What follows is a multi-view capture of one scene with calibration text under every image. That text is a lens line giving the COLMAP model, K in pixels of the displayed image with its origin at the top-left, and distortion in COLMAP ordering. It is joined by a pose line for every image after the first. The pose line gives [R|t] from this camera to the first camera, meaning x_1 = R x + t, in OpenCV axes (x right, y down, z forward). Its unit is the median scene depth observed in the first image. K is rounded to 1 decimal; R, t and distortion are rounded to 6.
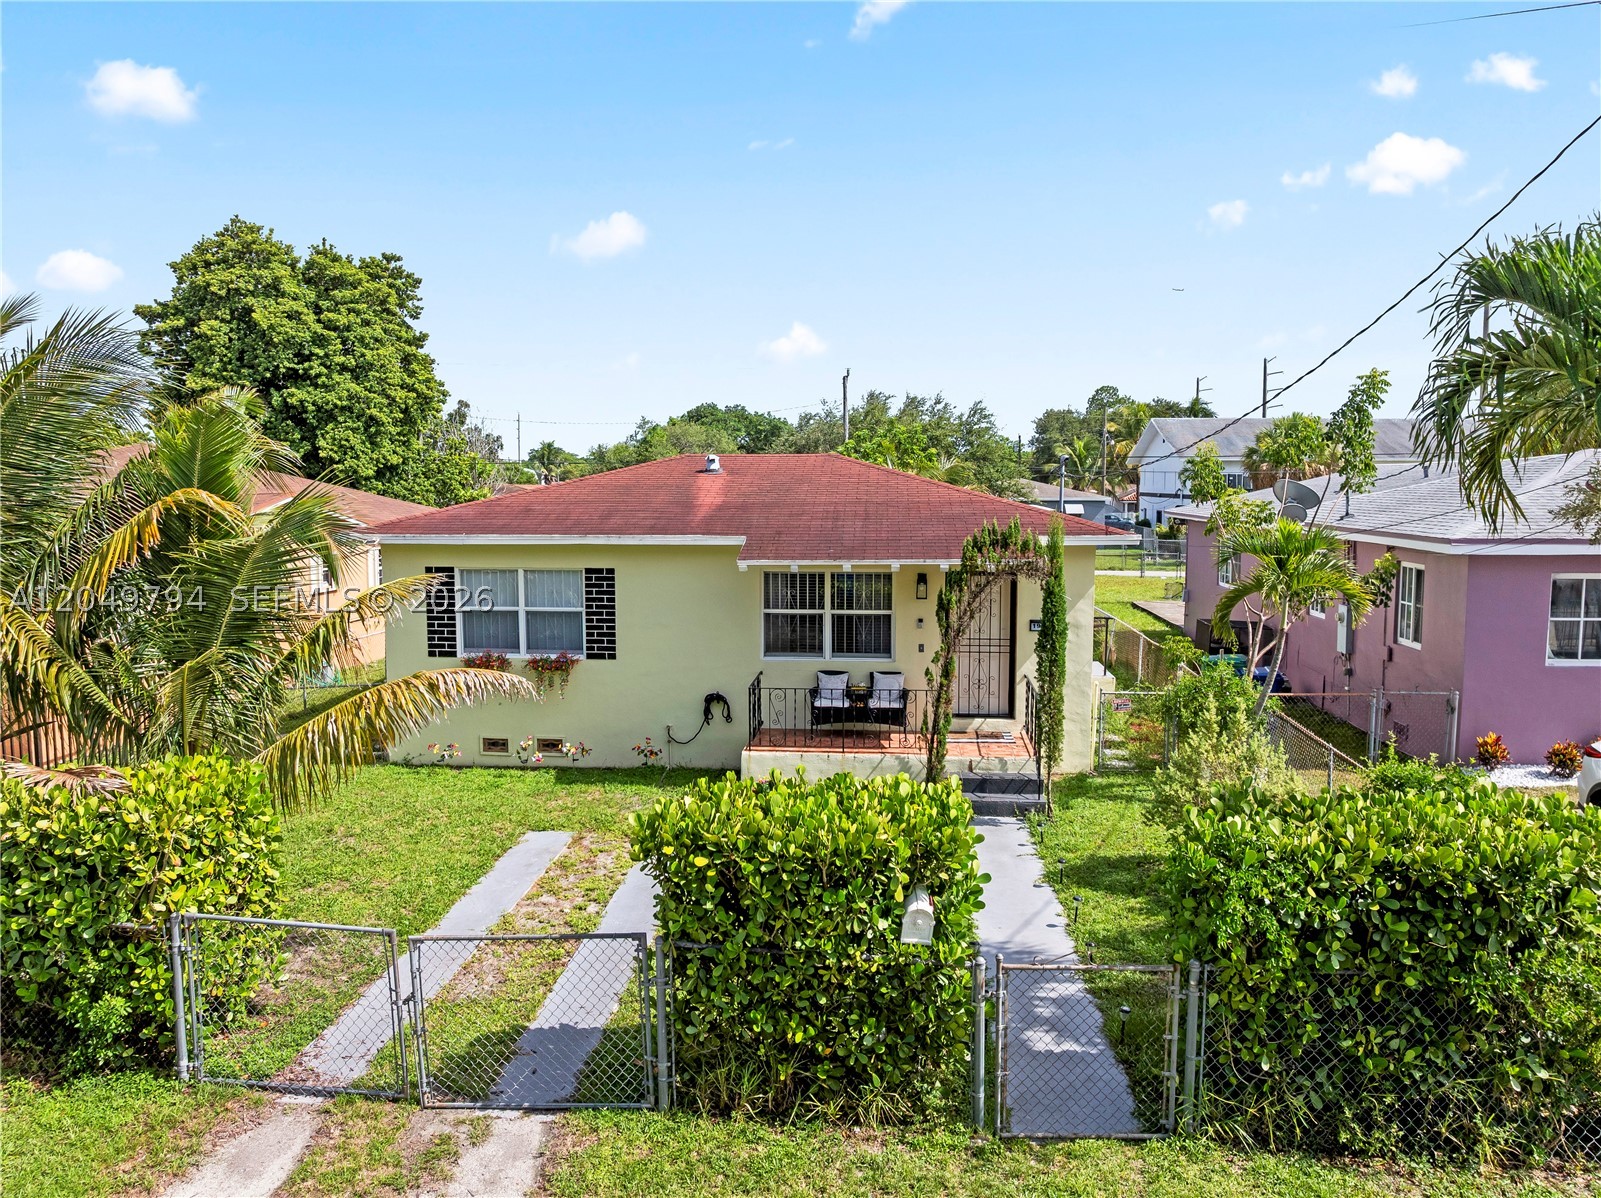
lens RADIAL K [[1121.7, 0, 800.5], [0, 1121.7, 599.0], [0, 0, 1]] dist [-0.035463, 0.007465]
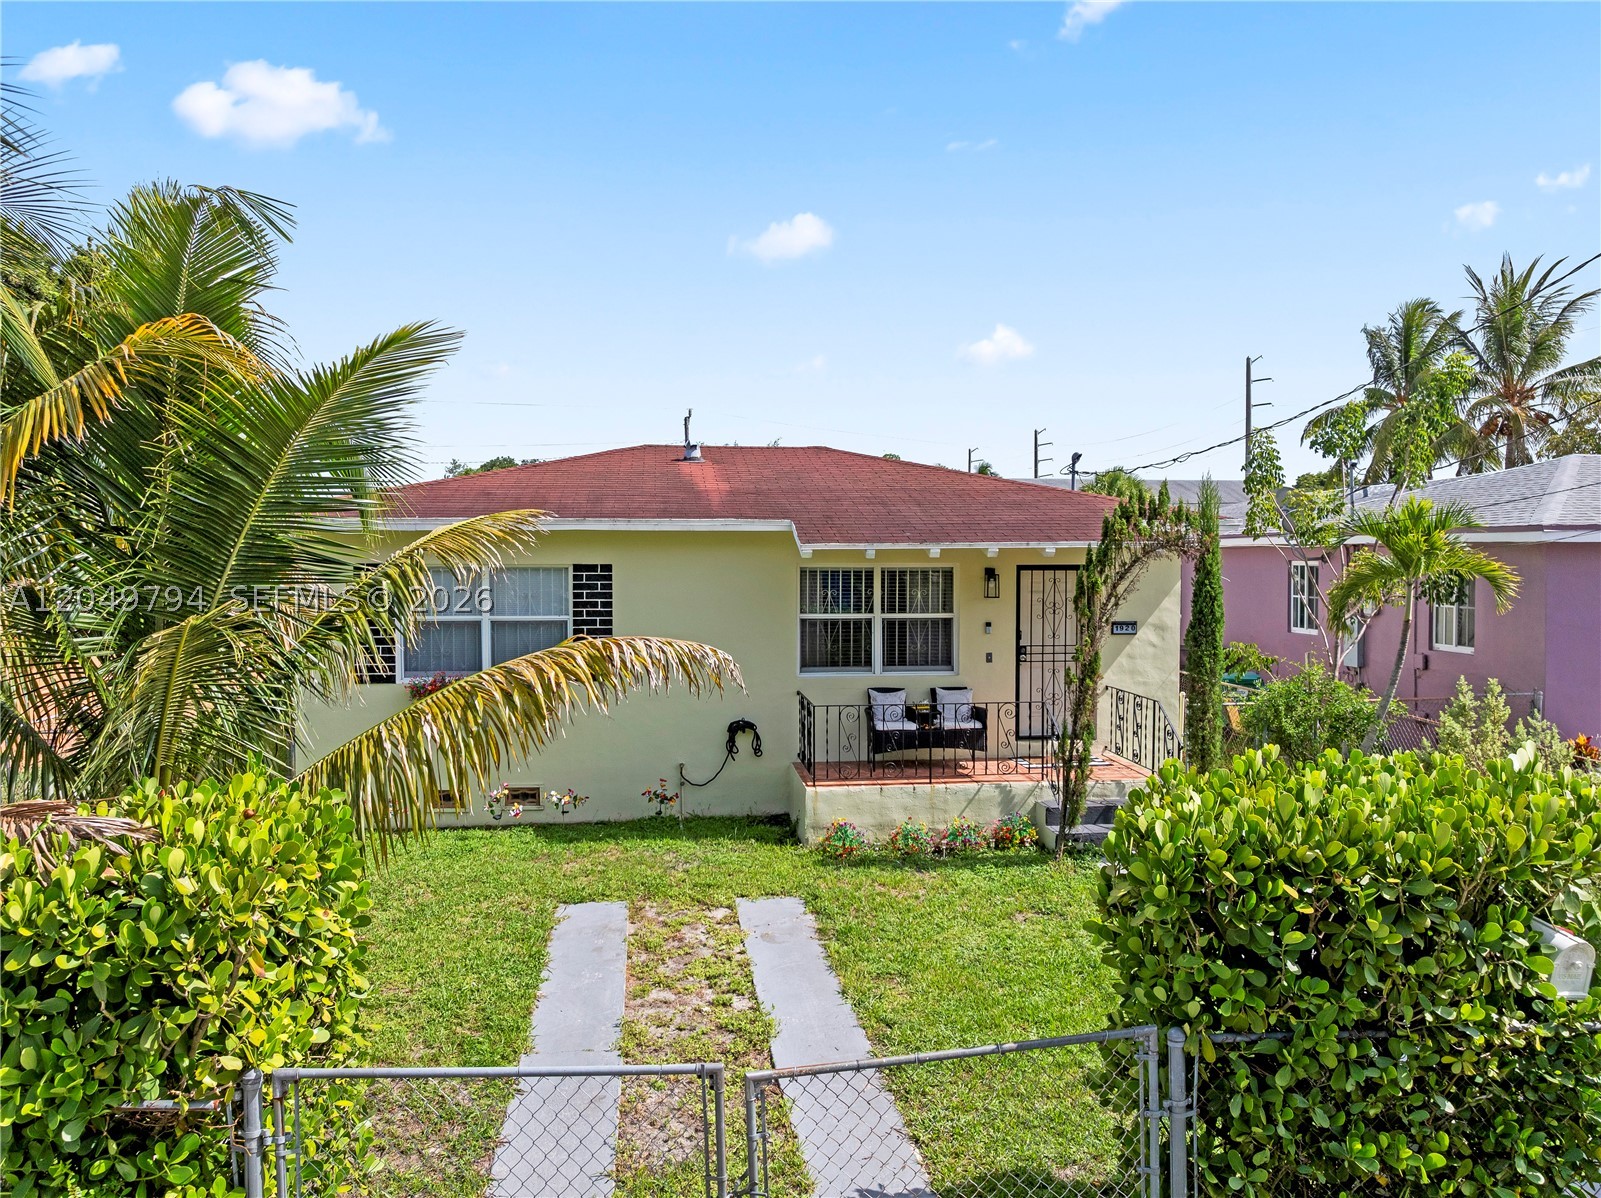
lens RADIAL K [[1121.7, 0, 800.5], [0, 1121.7, 599.0], [0, 0, 1]] dist [-0.035463, 0.007465]
pose [[0.977852, -0.006722, 0.209188, -0.206998], [0.020307, 0.997816, -0.062861, 0.050482], [-0.208309, 0.065717, 0.975853, 0.212755]]
